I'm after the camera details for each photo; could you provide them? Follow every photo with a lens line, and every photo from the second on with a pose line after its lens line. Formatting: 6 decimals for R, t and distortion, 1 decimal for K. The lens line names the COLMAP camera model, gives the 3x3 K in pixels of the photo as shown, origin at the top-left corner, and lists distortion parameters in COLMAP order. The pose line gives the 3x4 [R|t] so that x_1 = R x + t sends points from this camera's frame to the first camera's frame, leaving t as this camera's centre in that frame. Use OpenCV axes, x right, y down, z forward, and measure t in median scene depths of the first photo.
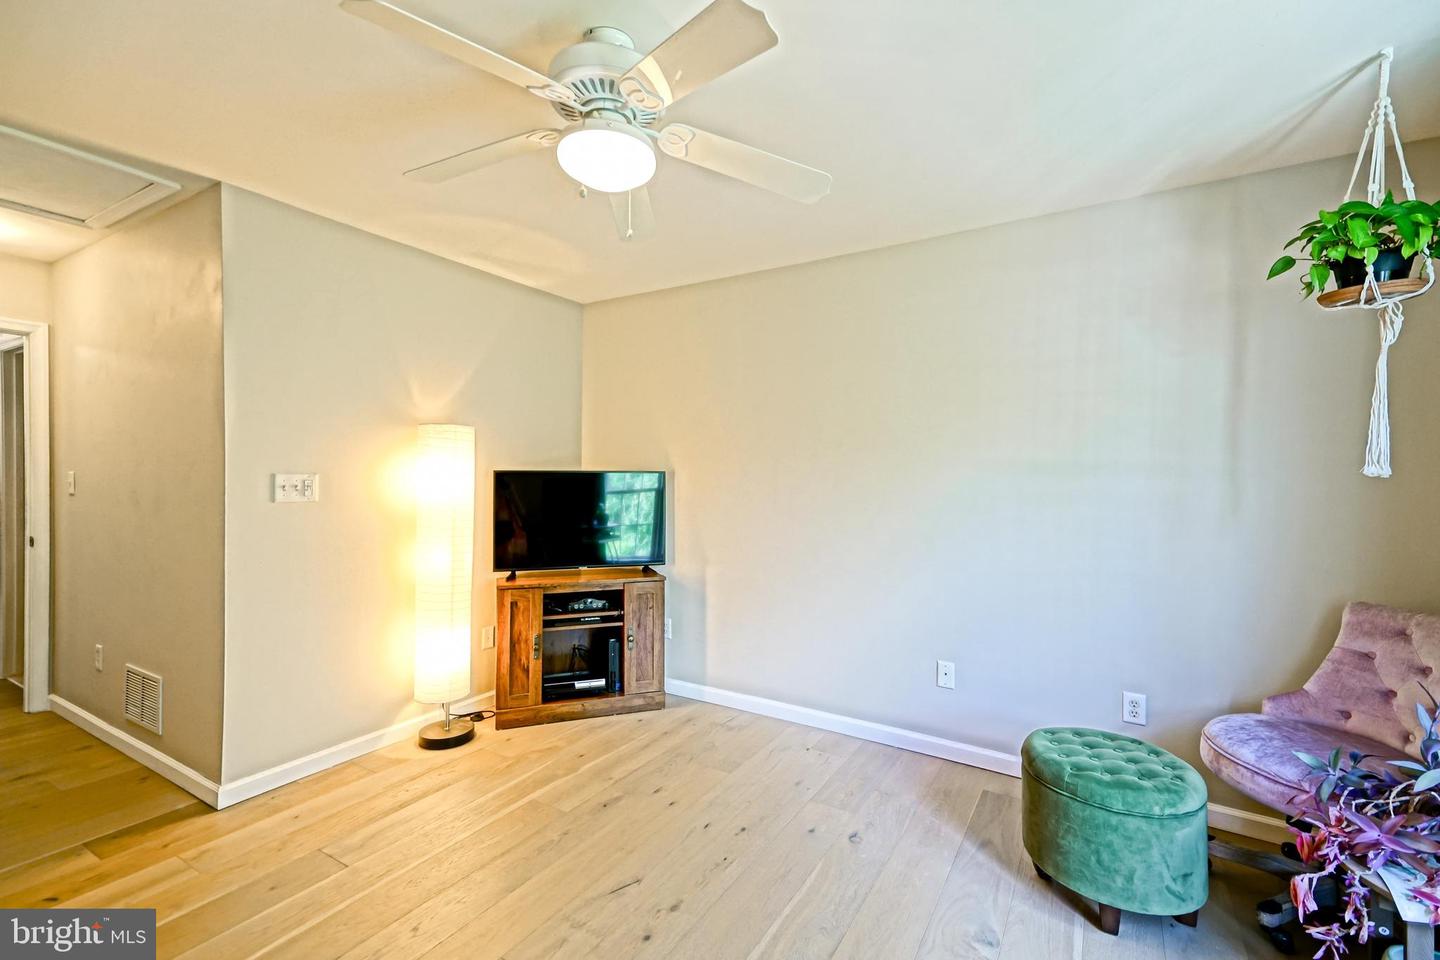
lens RADIAL K [[638.1, 0, 720.1], [0, 638.1, 483.1], [0, 0, 1]] dist [0.048737, -0.005406]
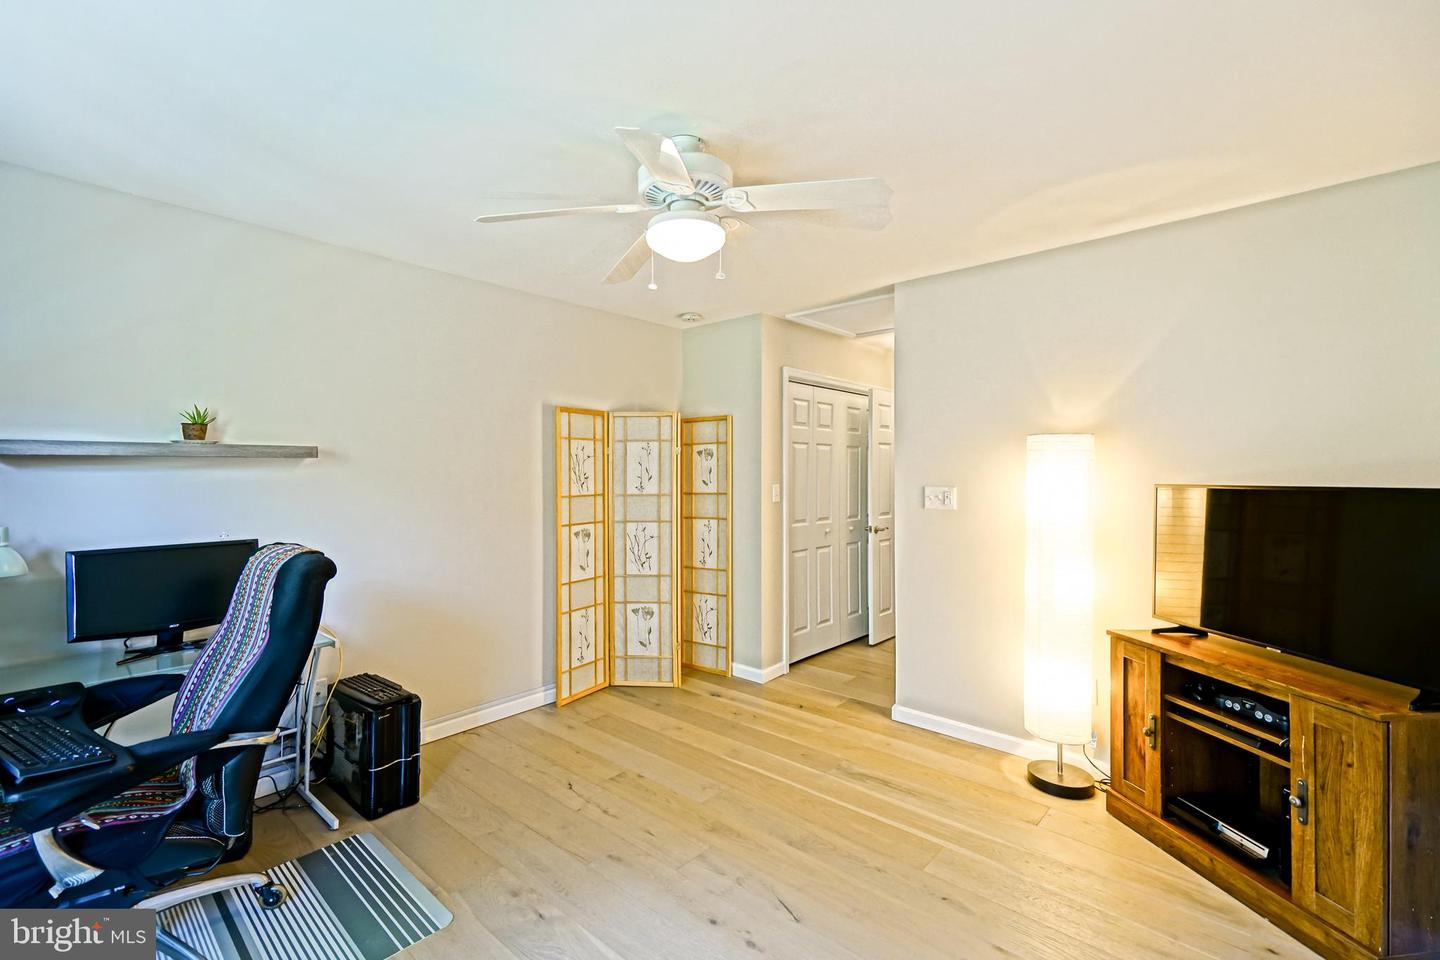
lens RADIAL K [[638.1, 0, 723.2], [0, 638.1, 482.9], [0, 0, 1]] dist [0.048737, -0.005406]
pose [[-0.164976, 0.006263, -0.986278, 0.545389], [-0.018121, 0.999792, 0.009380, -0.022511], [0.986131, 0.019419, -0.164828, 0.684697]]
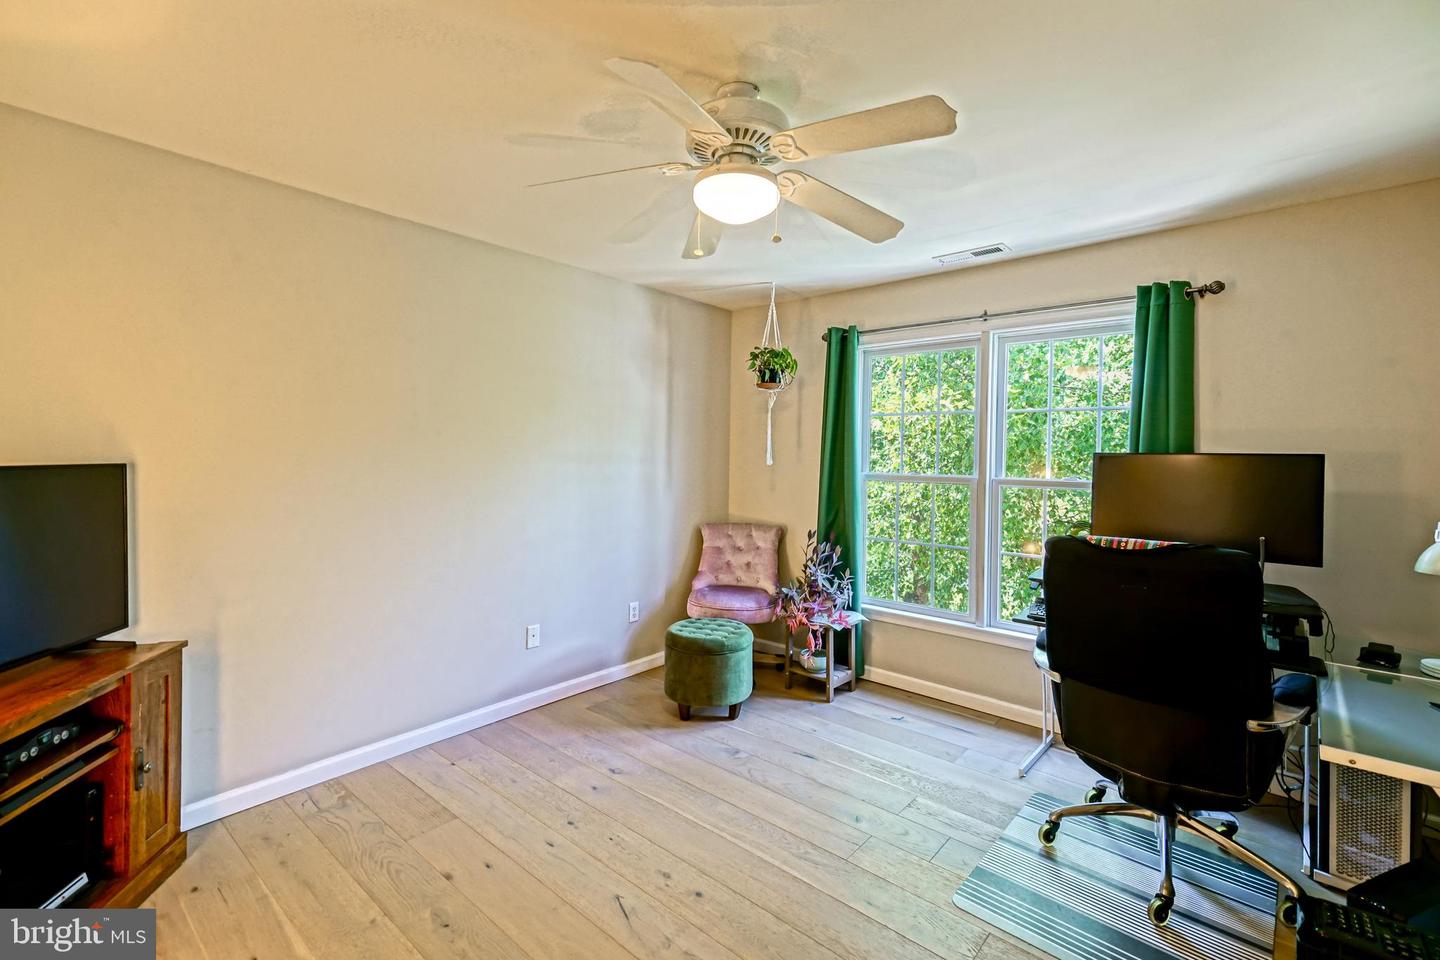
lens RADIAL K [[638.1, 0, 717.6], [0, 638.1, 466.1], [0, 0, 1]] dist [0.048737, -0.005406]
pose [[0.158396, -0.026230, 0.987027, -0.687673], [0.005675, 0.999655, 0.025655, -0.034844], [-0.987359, 0.001538, 0.158490, 0.461068]]
